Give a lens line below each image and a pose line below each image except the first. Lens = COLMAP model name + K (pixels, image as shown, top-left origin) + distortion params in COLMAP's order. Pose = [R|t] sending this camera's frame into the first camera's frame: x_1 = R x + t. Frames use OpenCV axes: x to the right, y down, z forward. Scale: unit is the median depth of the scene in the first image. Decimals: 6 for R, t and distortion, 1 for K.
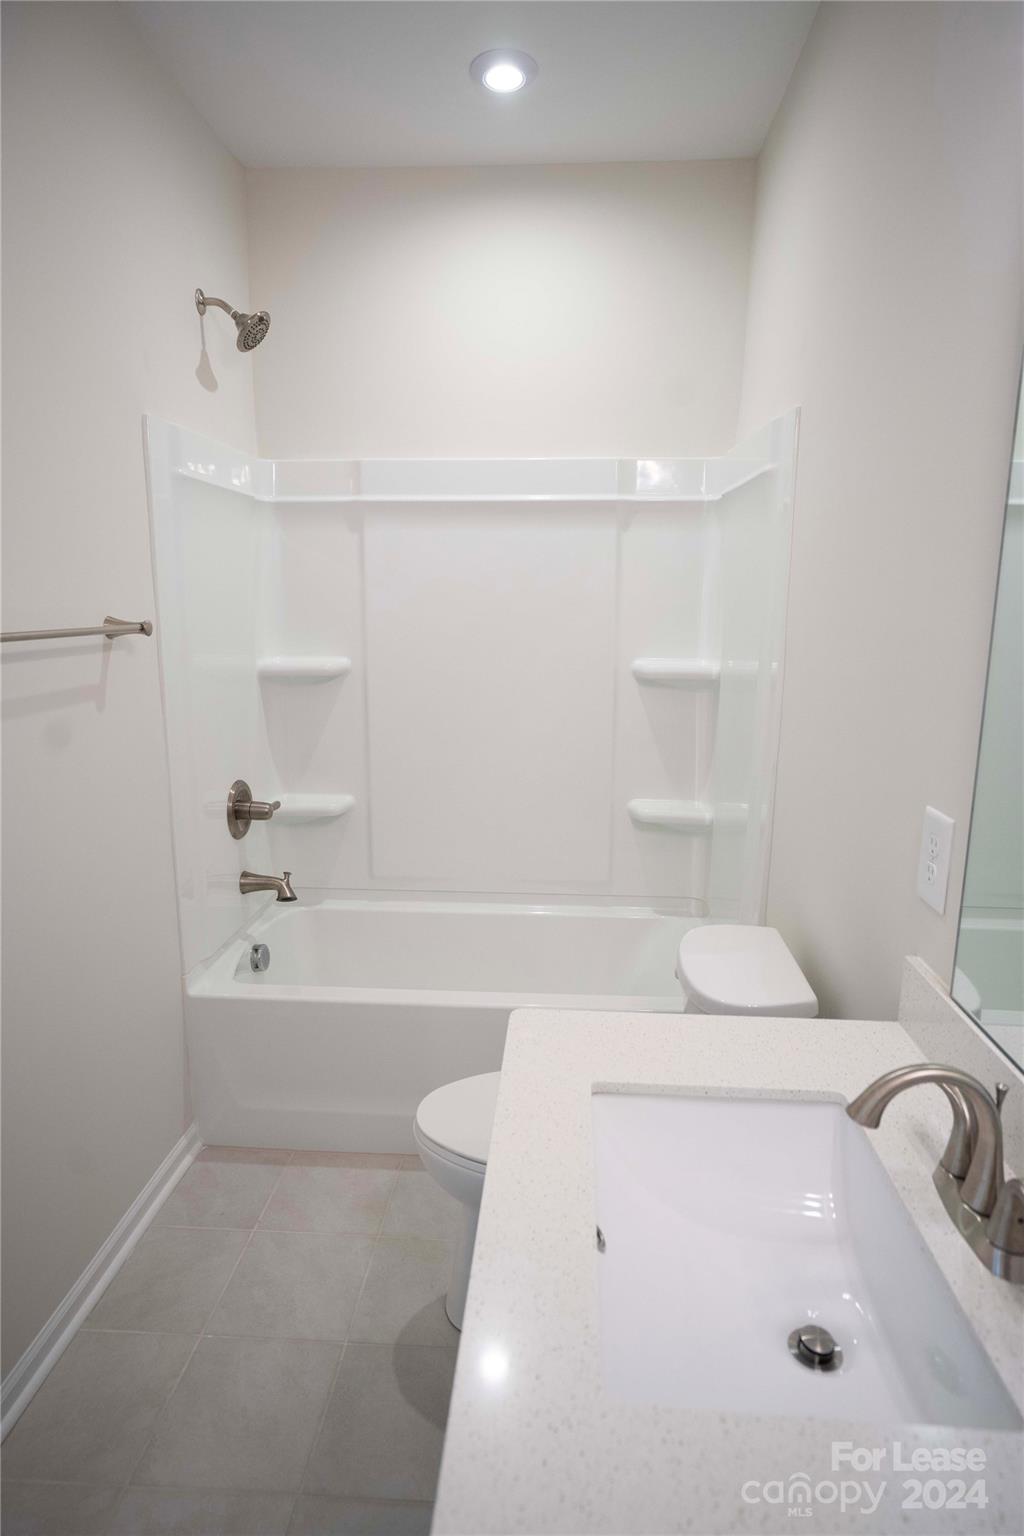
lens RADIAL K [[859.8, 0, 515.6], [0, 859.8, 763.6], [0, 0, 1]] dist [-0.037900, 0.036362]
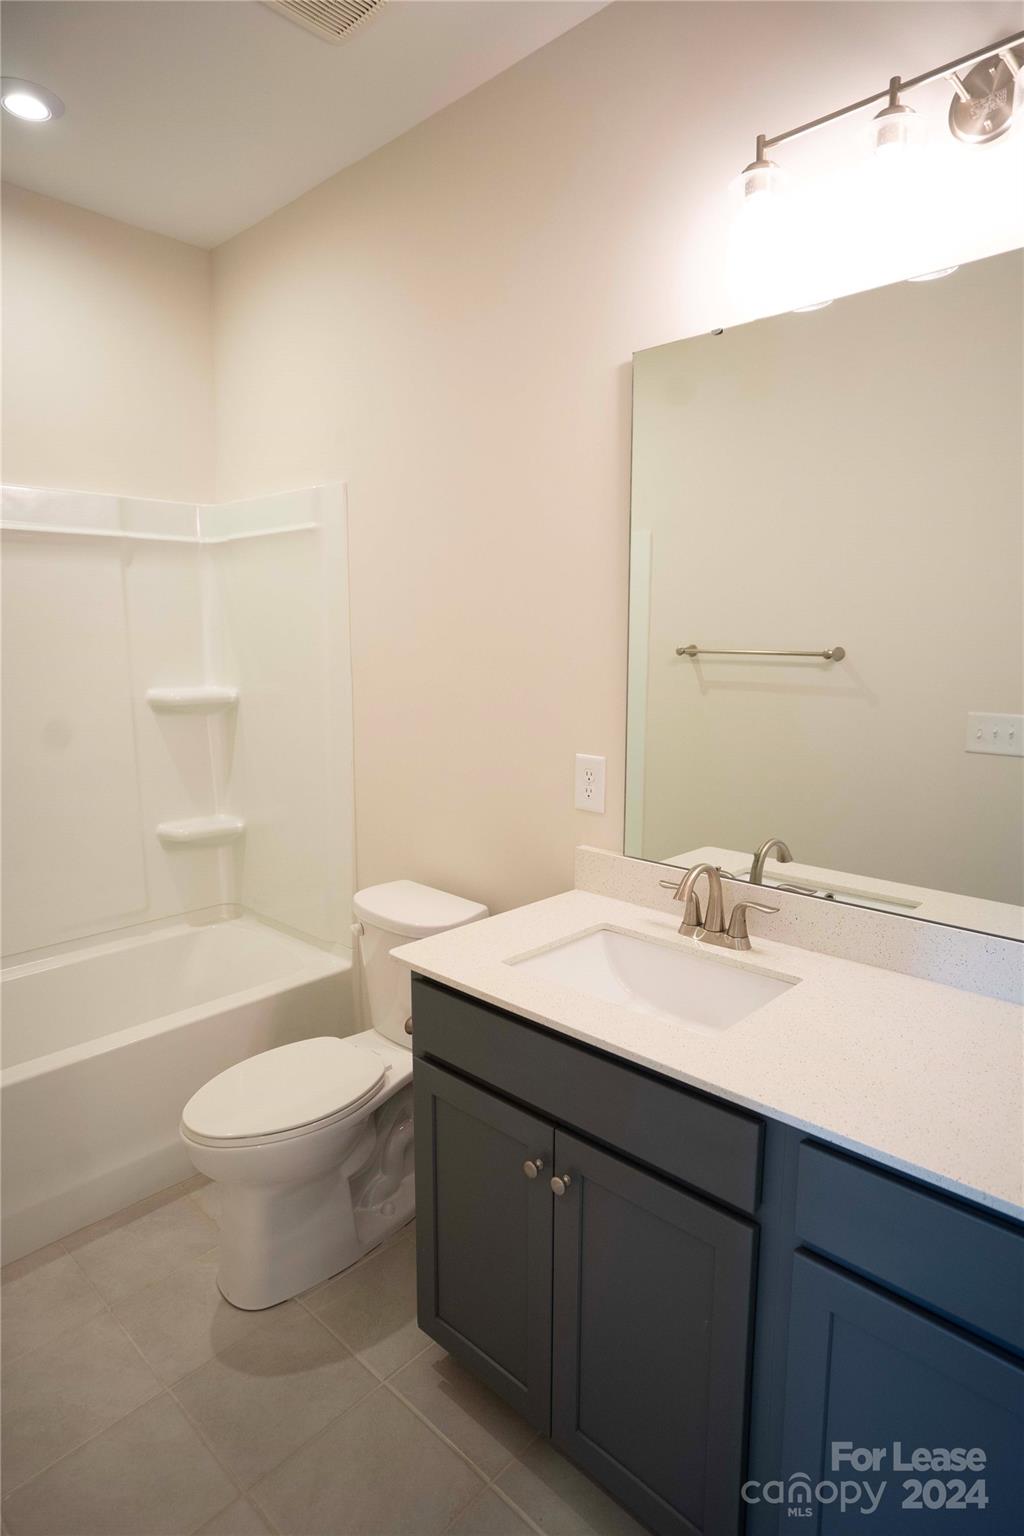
lens RADIAL K [[859.8, 0, 515.6], [0, 859.8, 763.6], [0, 0, 1]] dist [-0.037900, 0.036362]
pose [[0.639468, -0.125913, 0.758437, -0.391538], [0.148308, 0.988172, 0.039009, -0.007042], [-0.754378, 0.087538, 0.650578, -0.002356]]
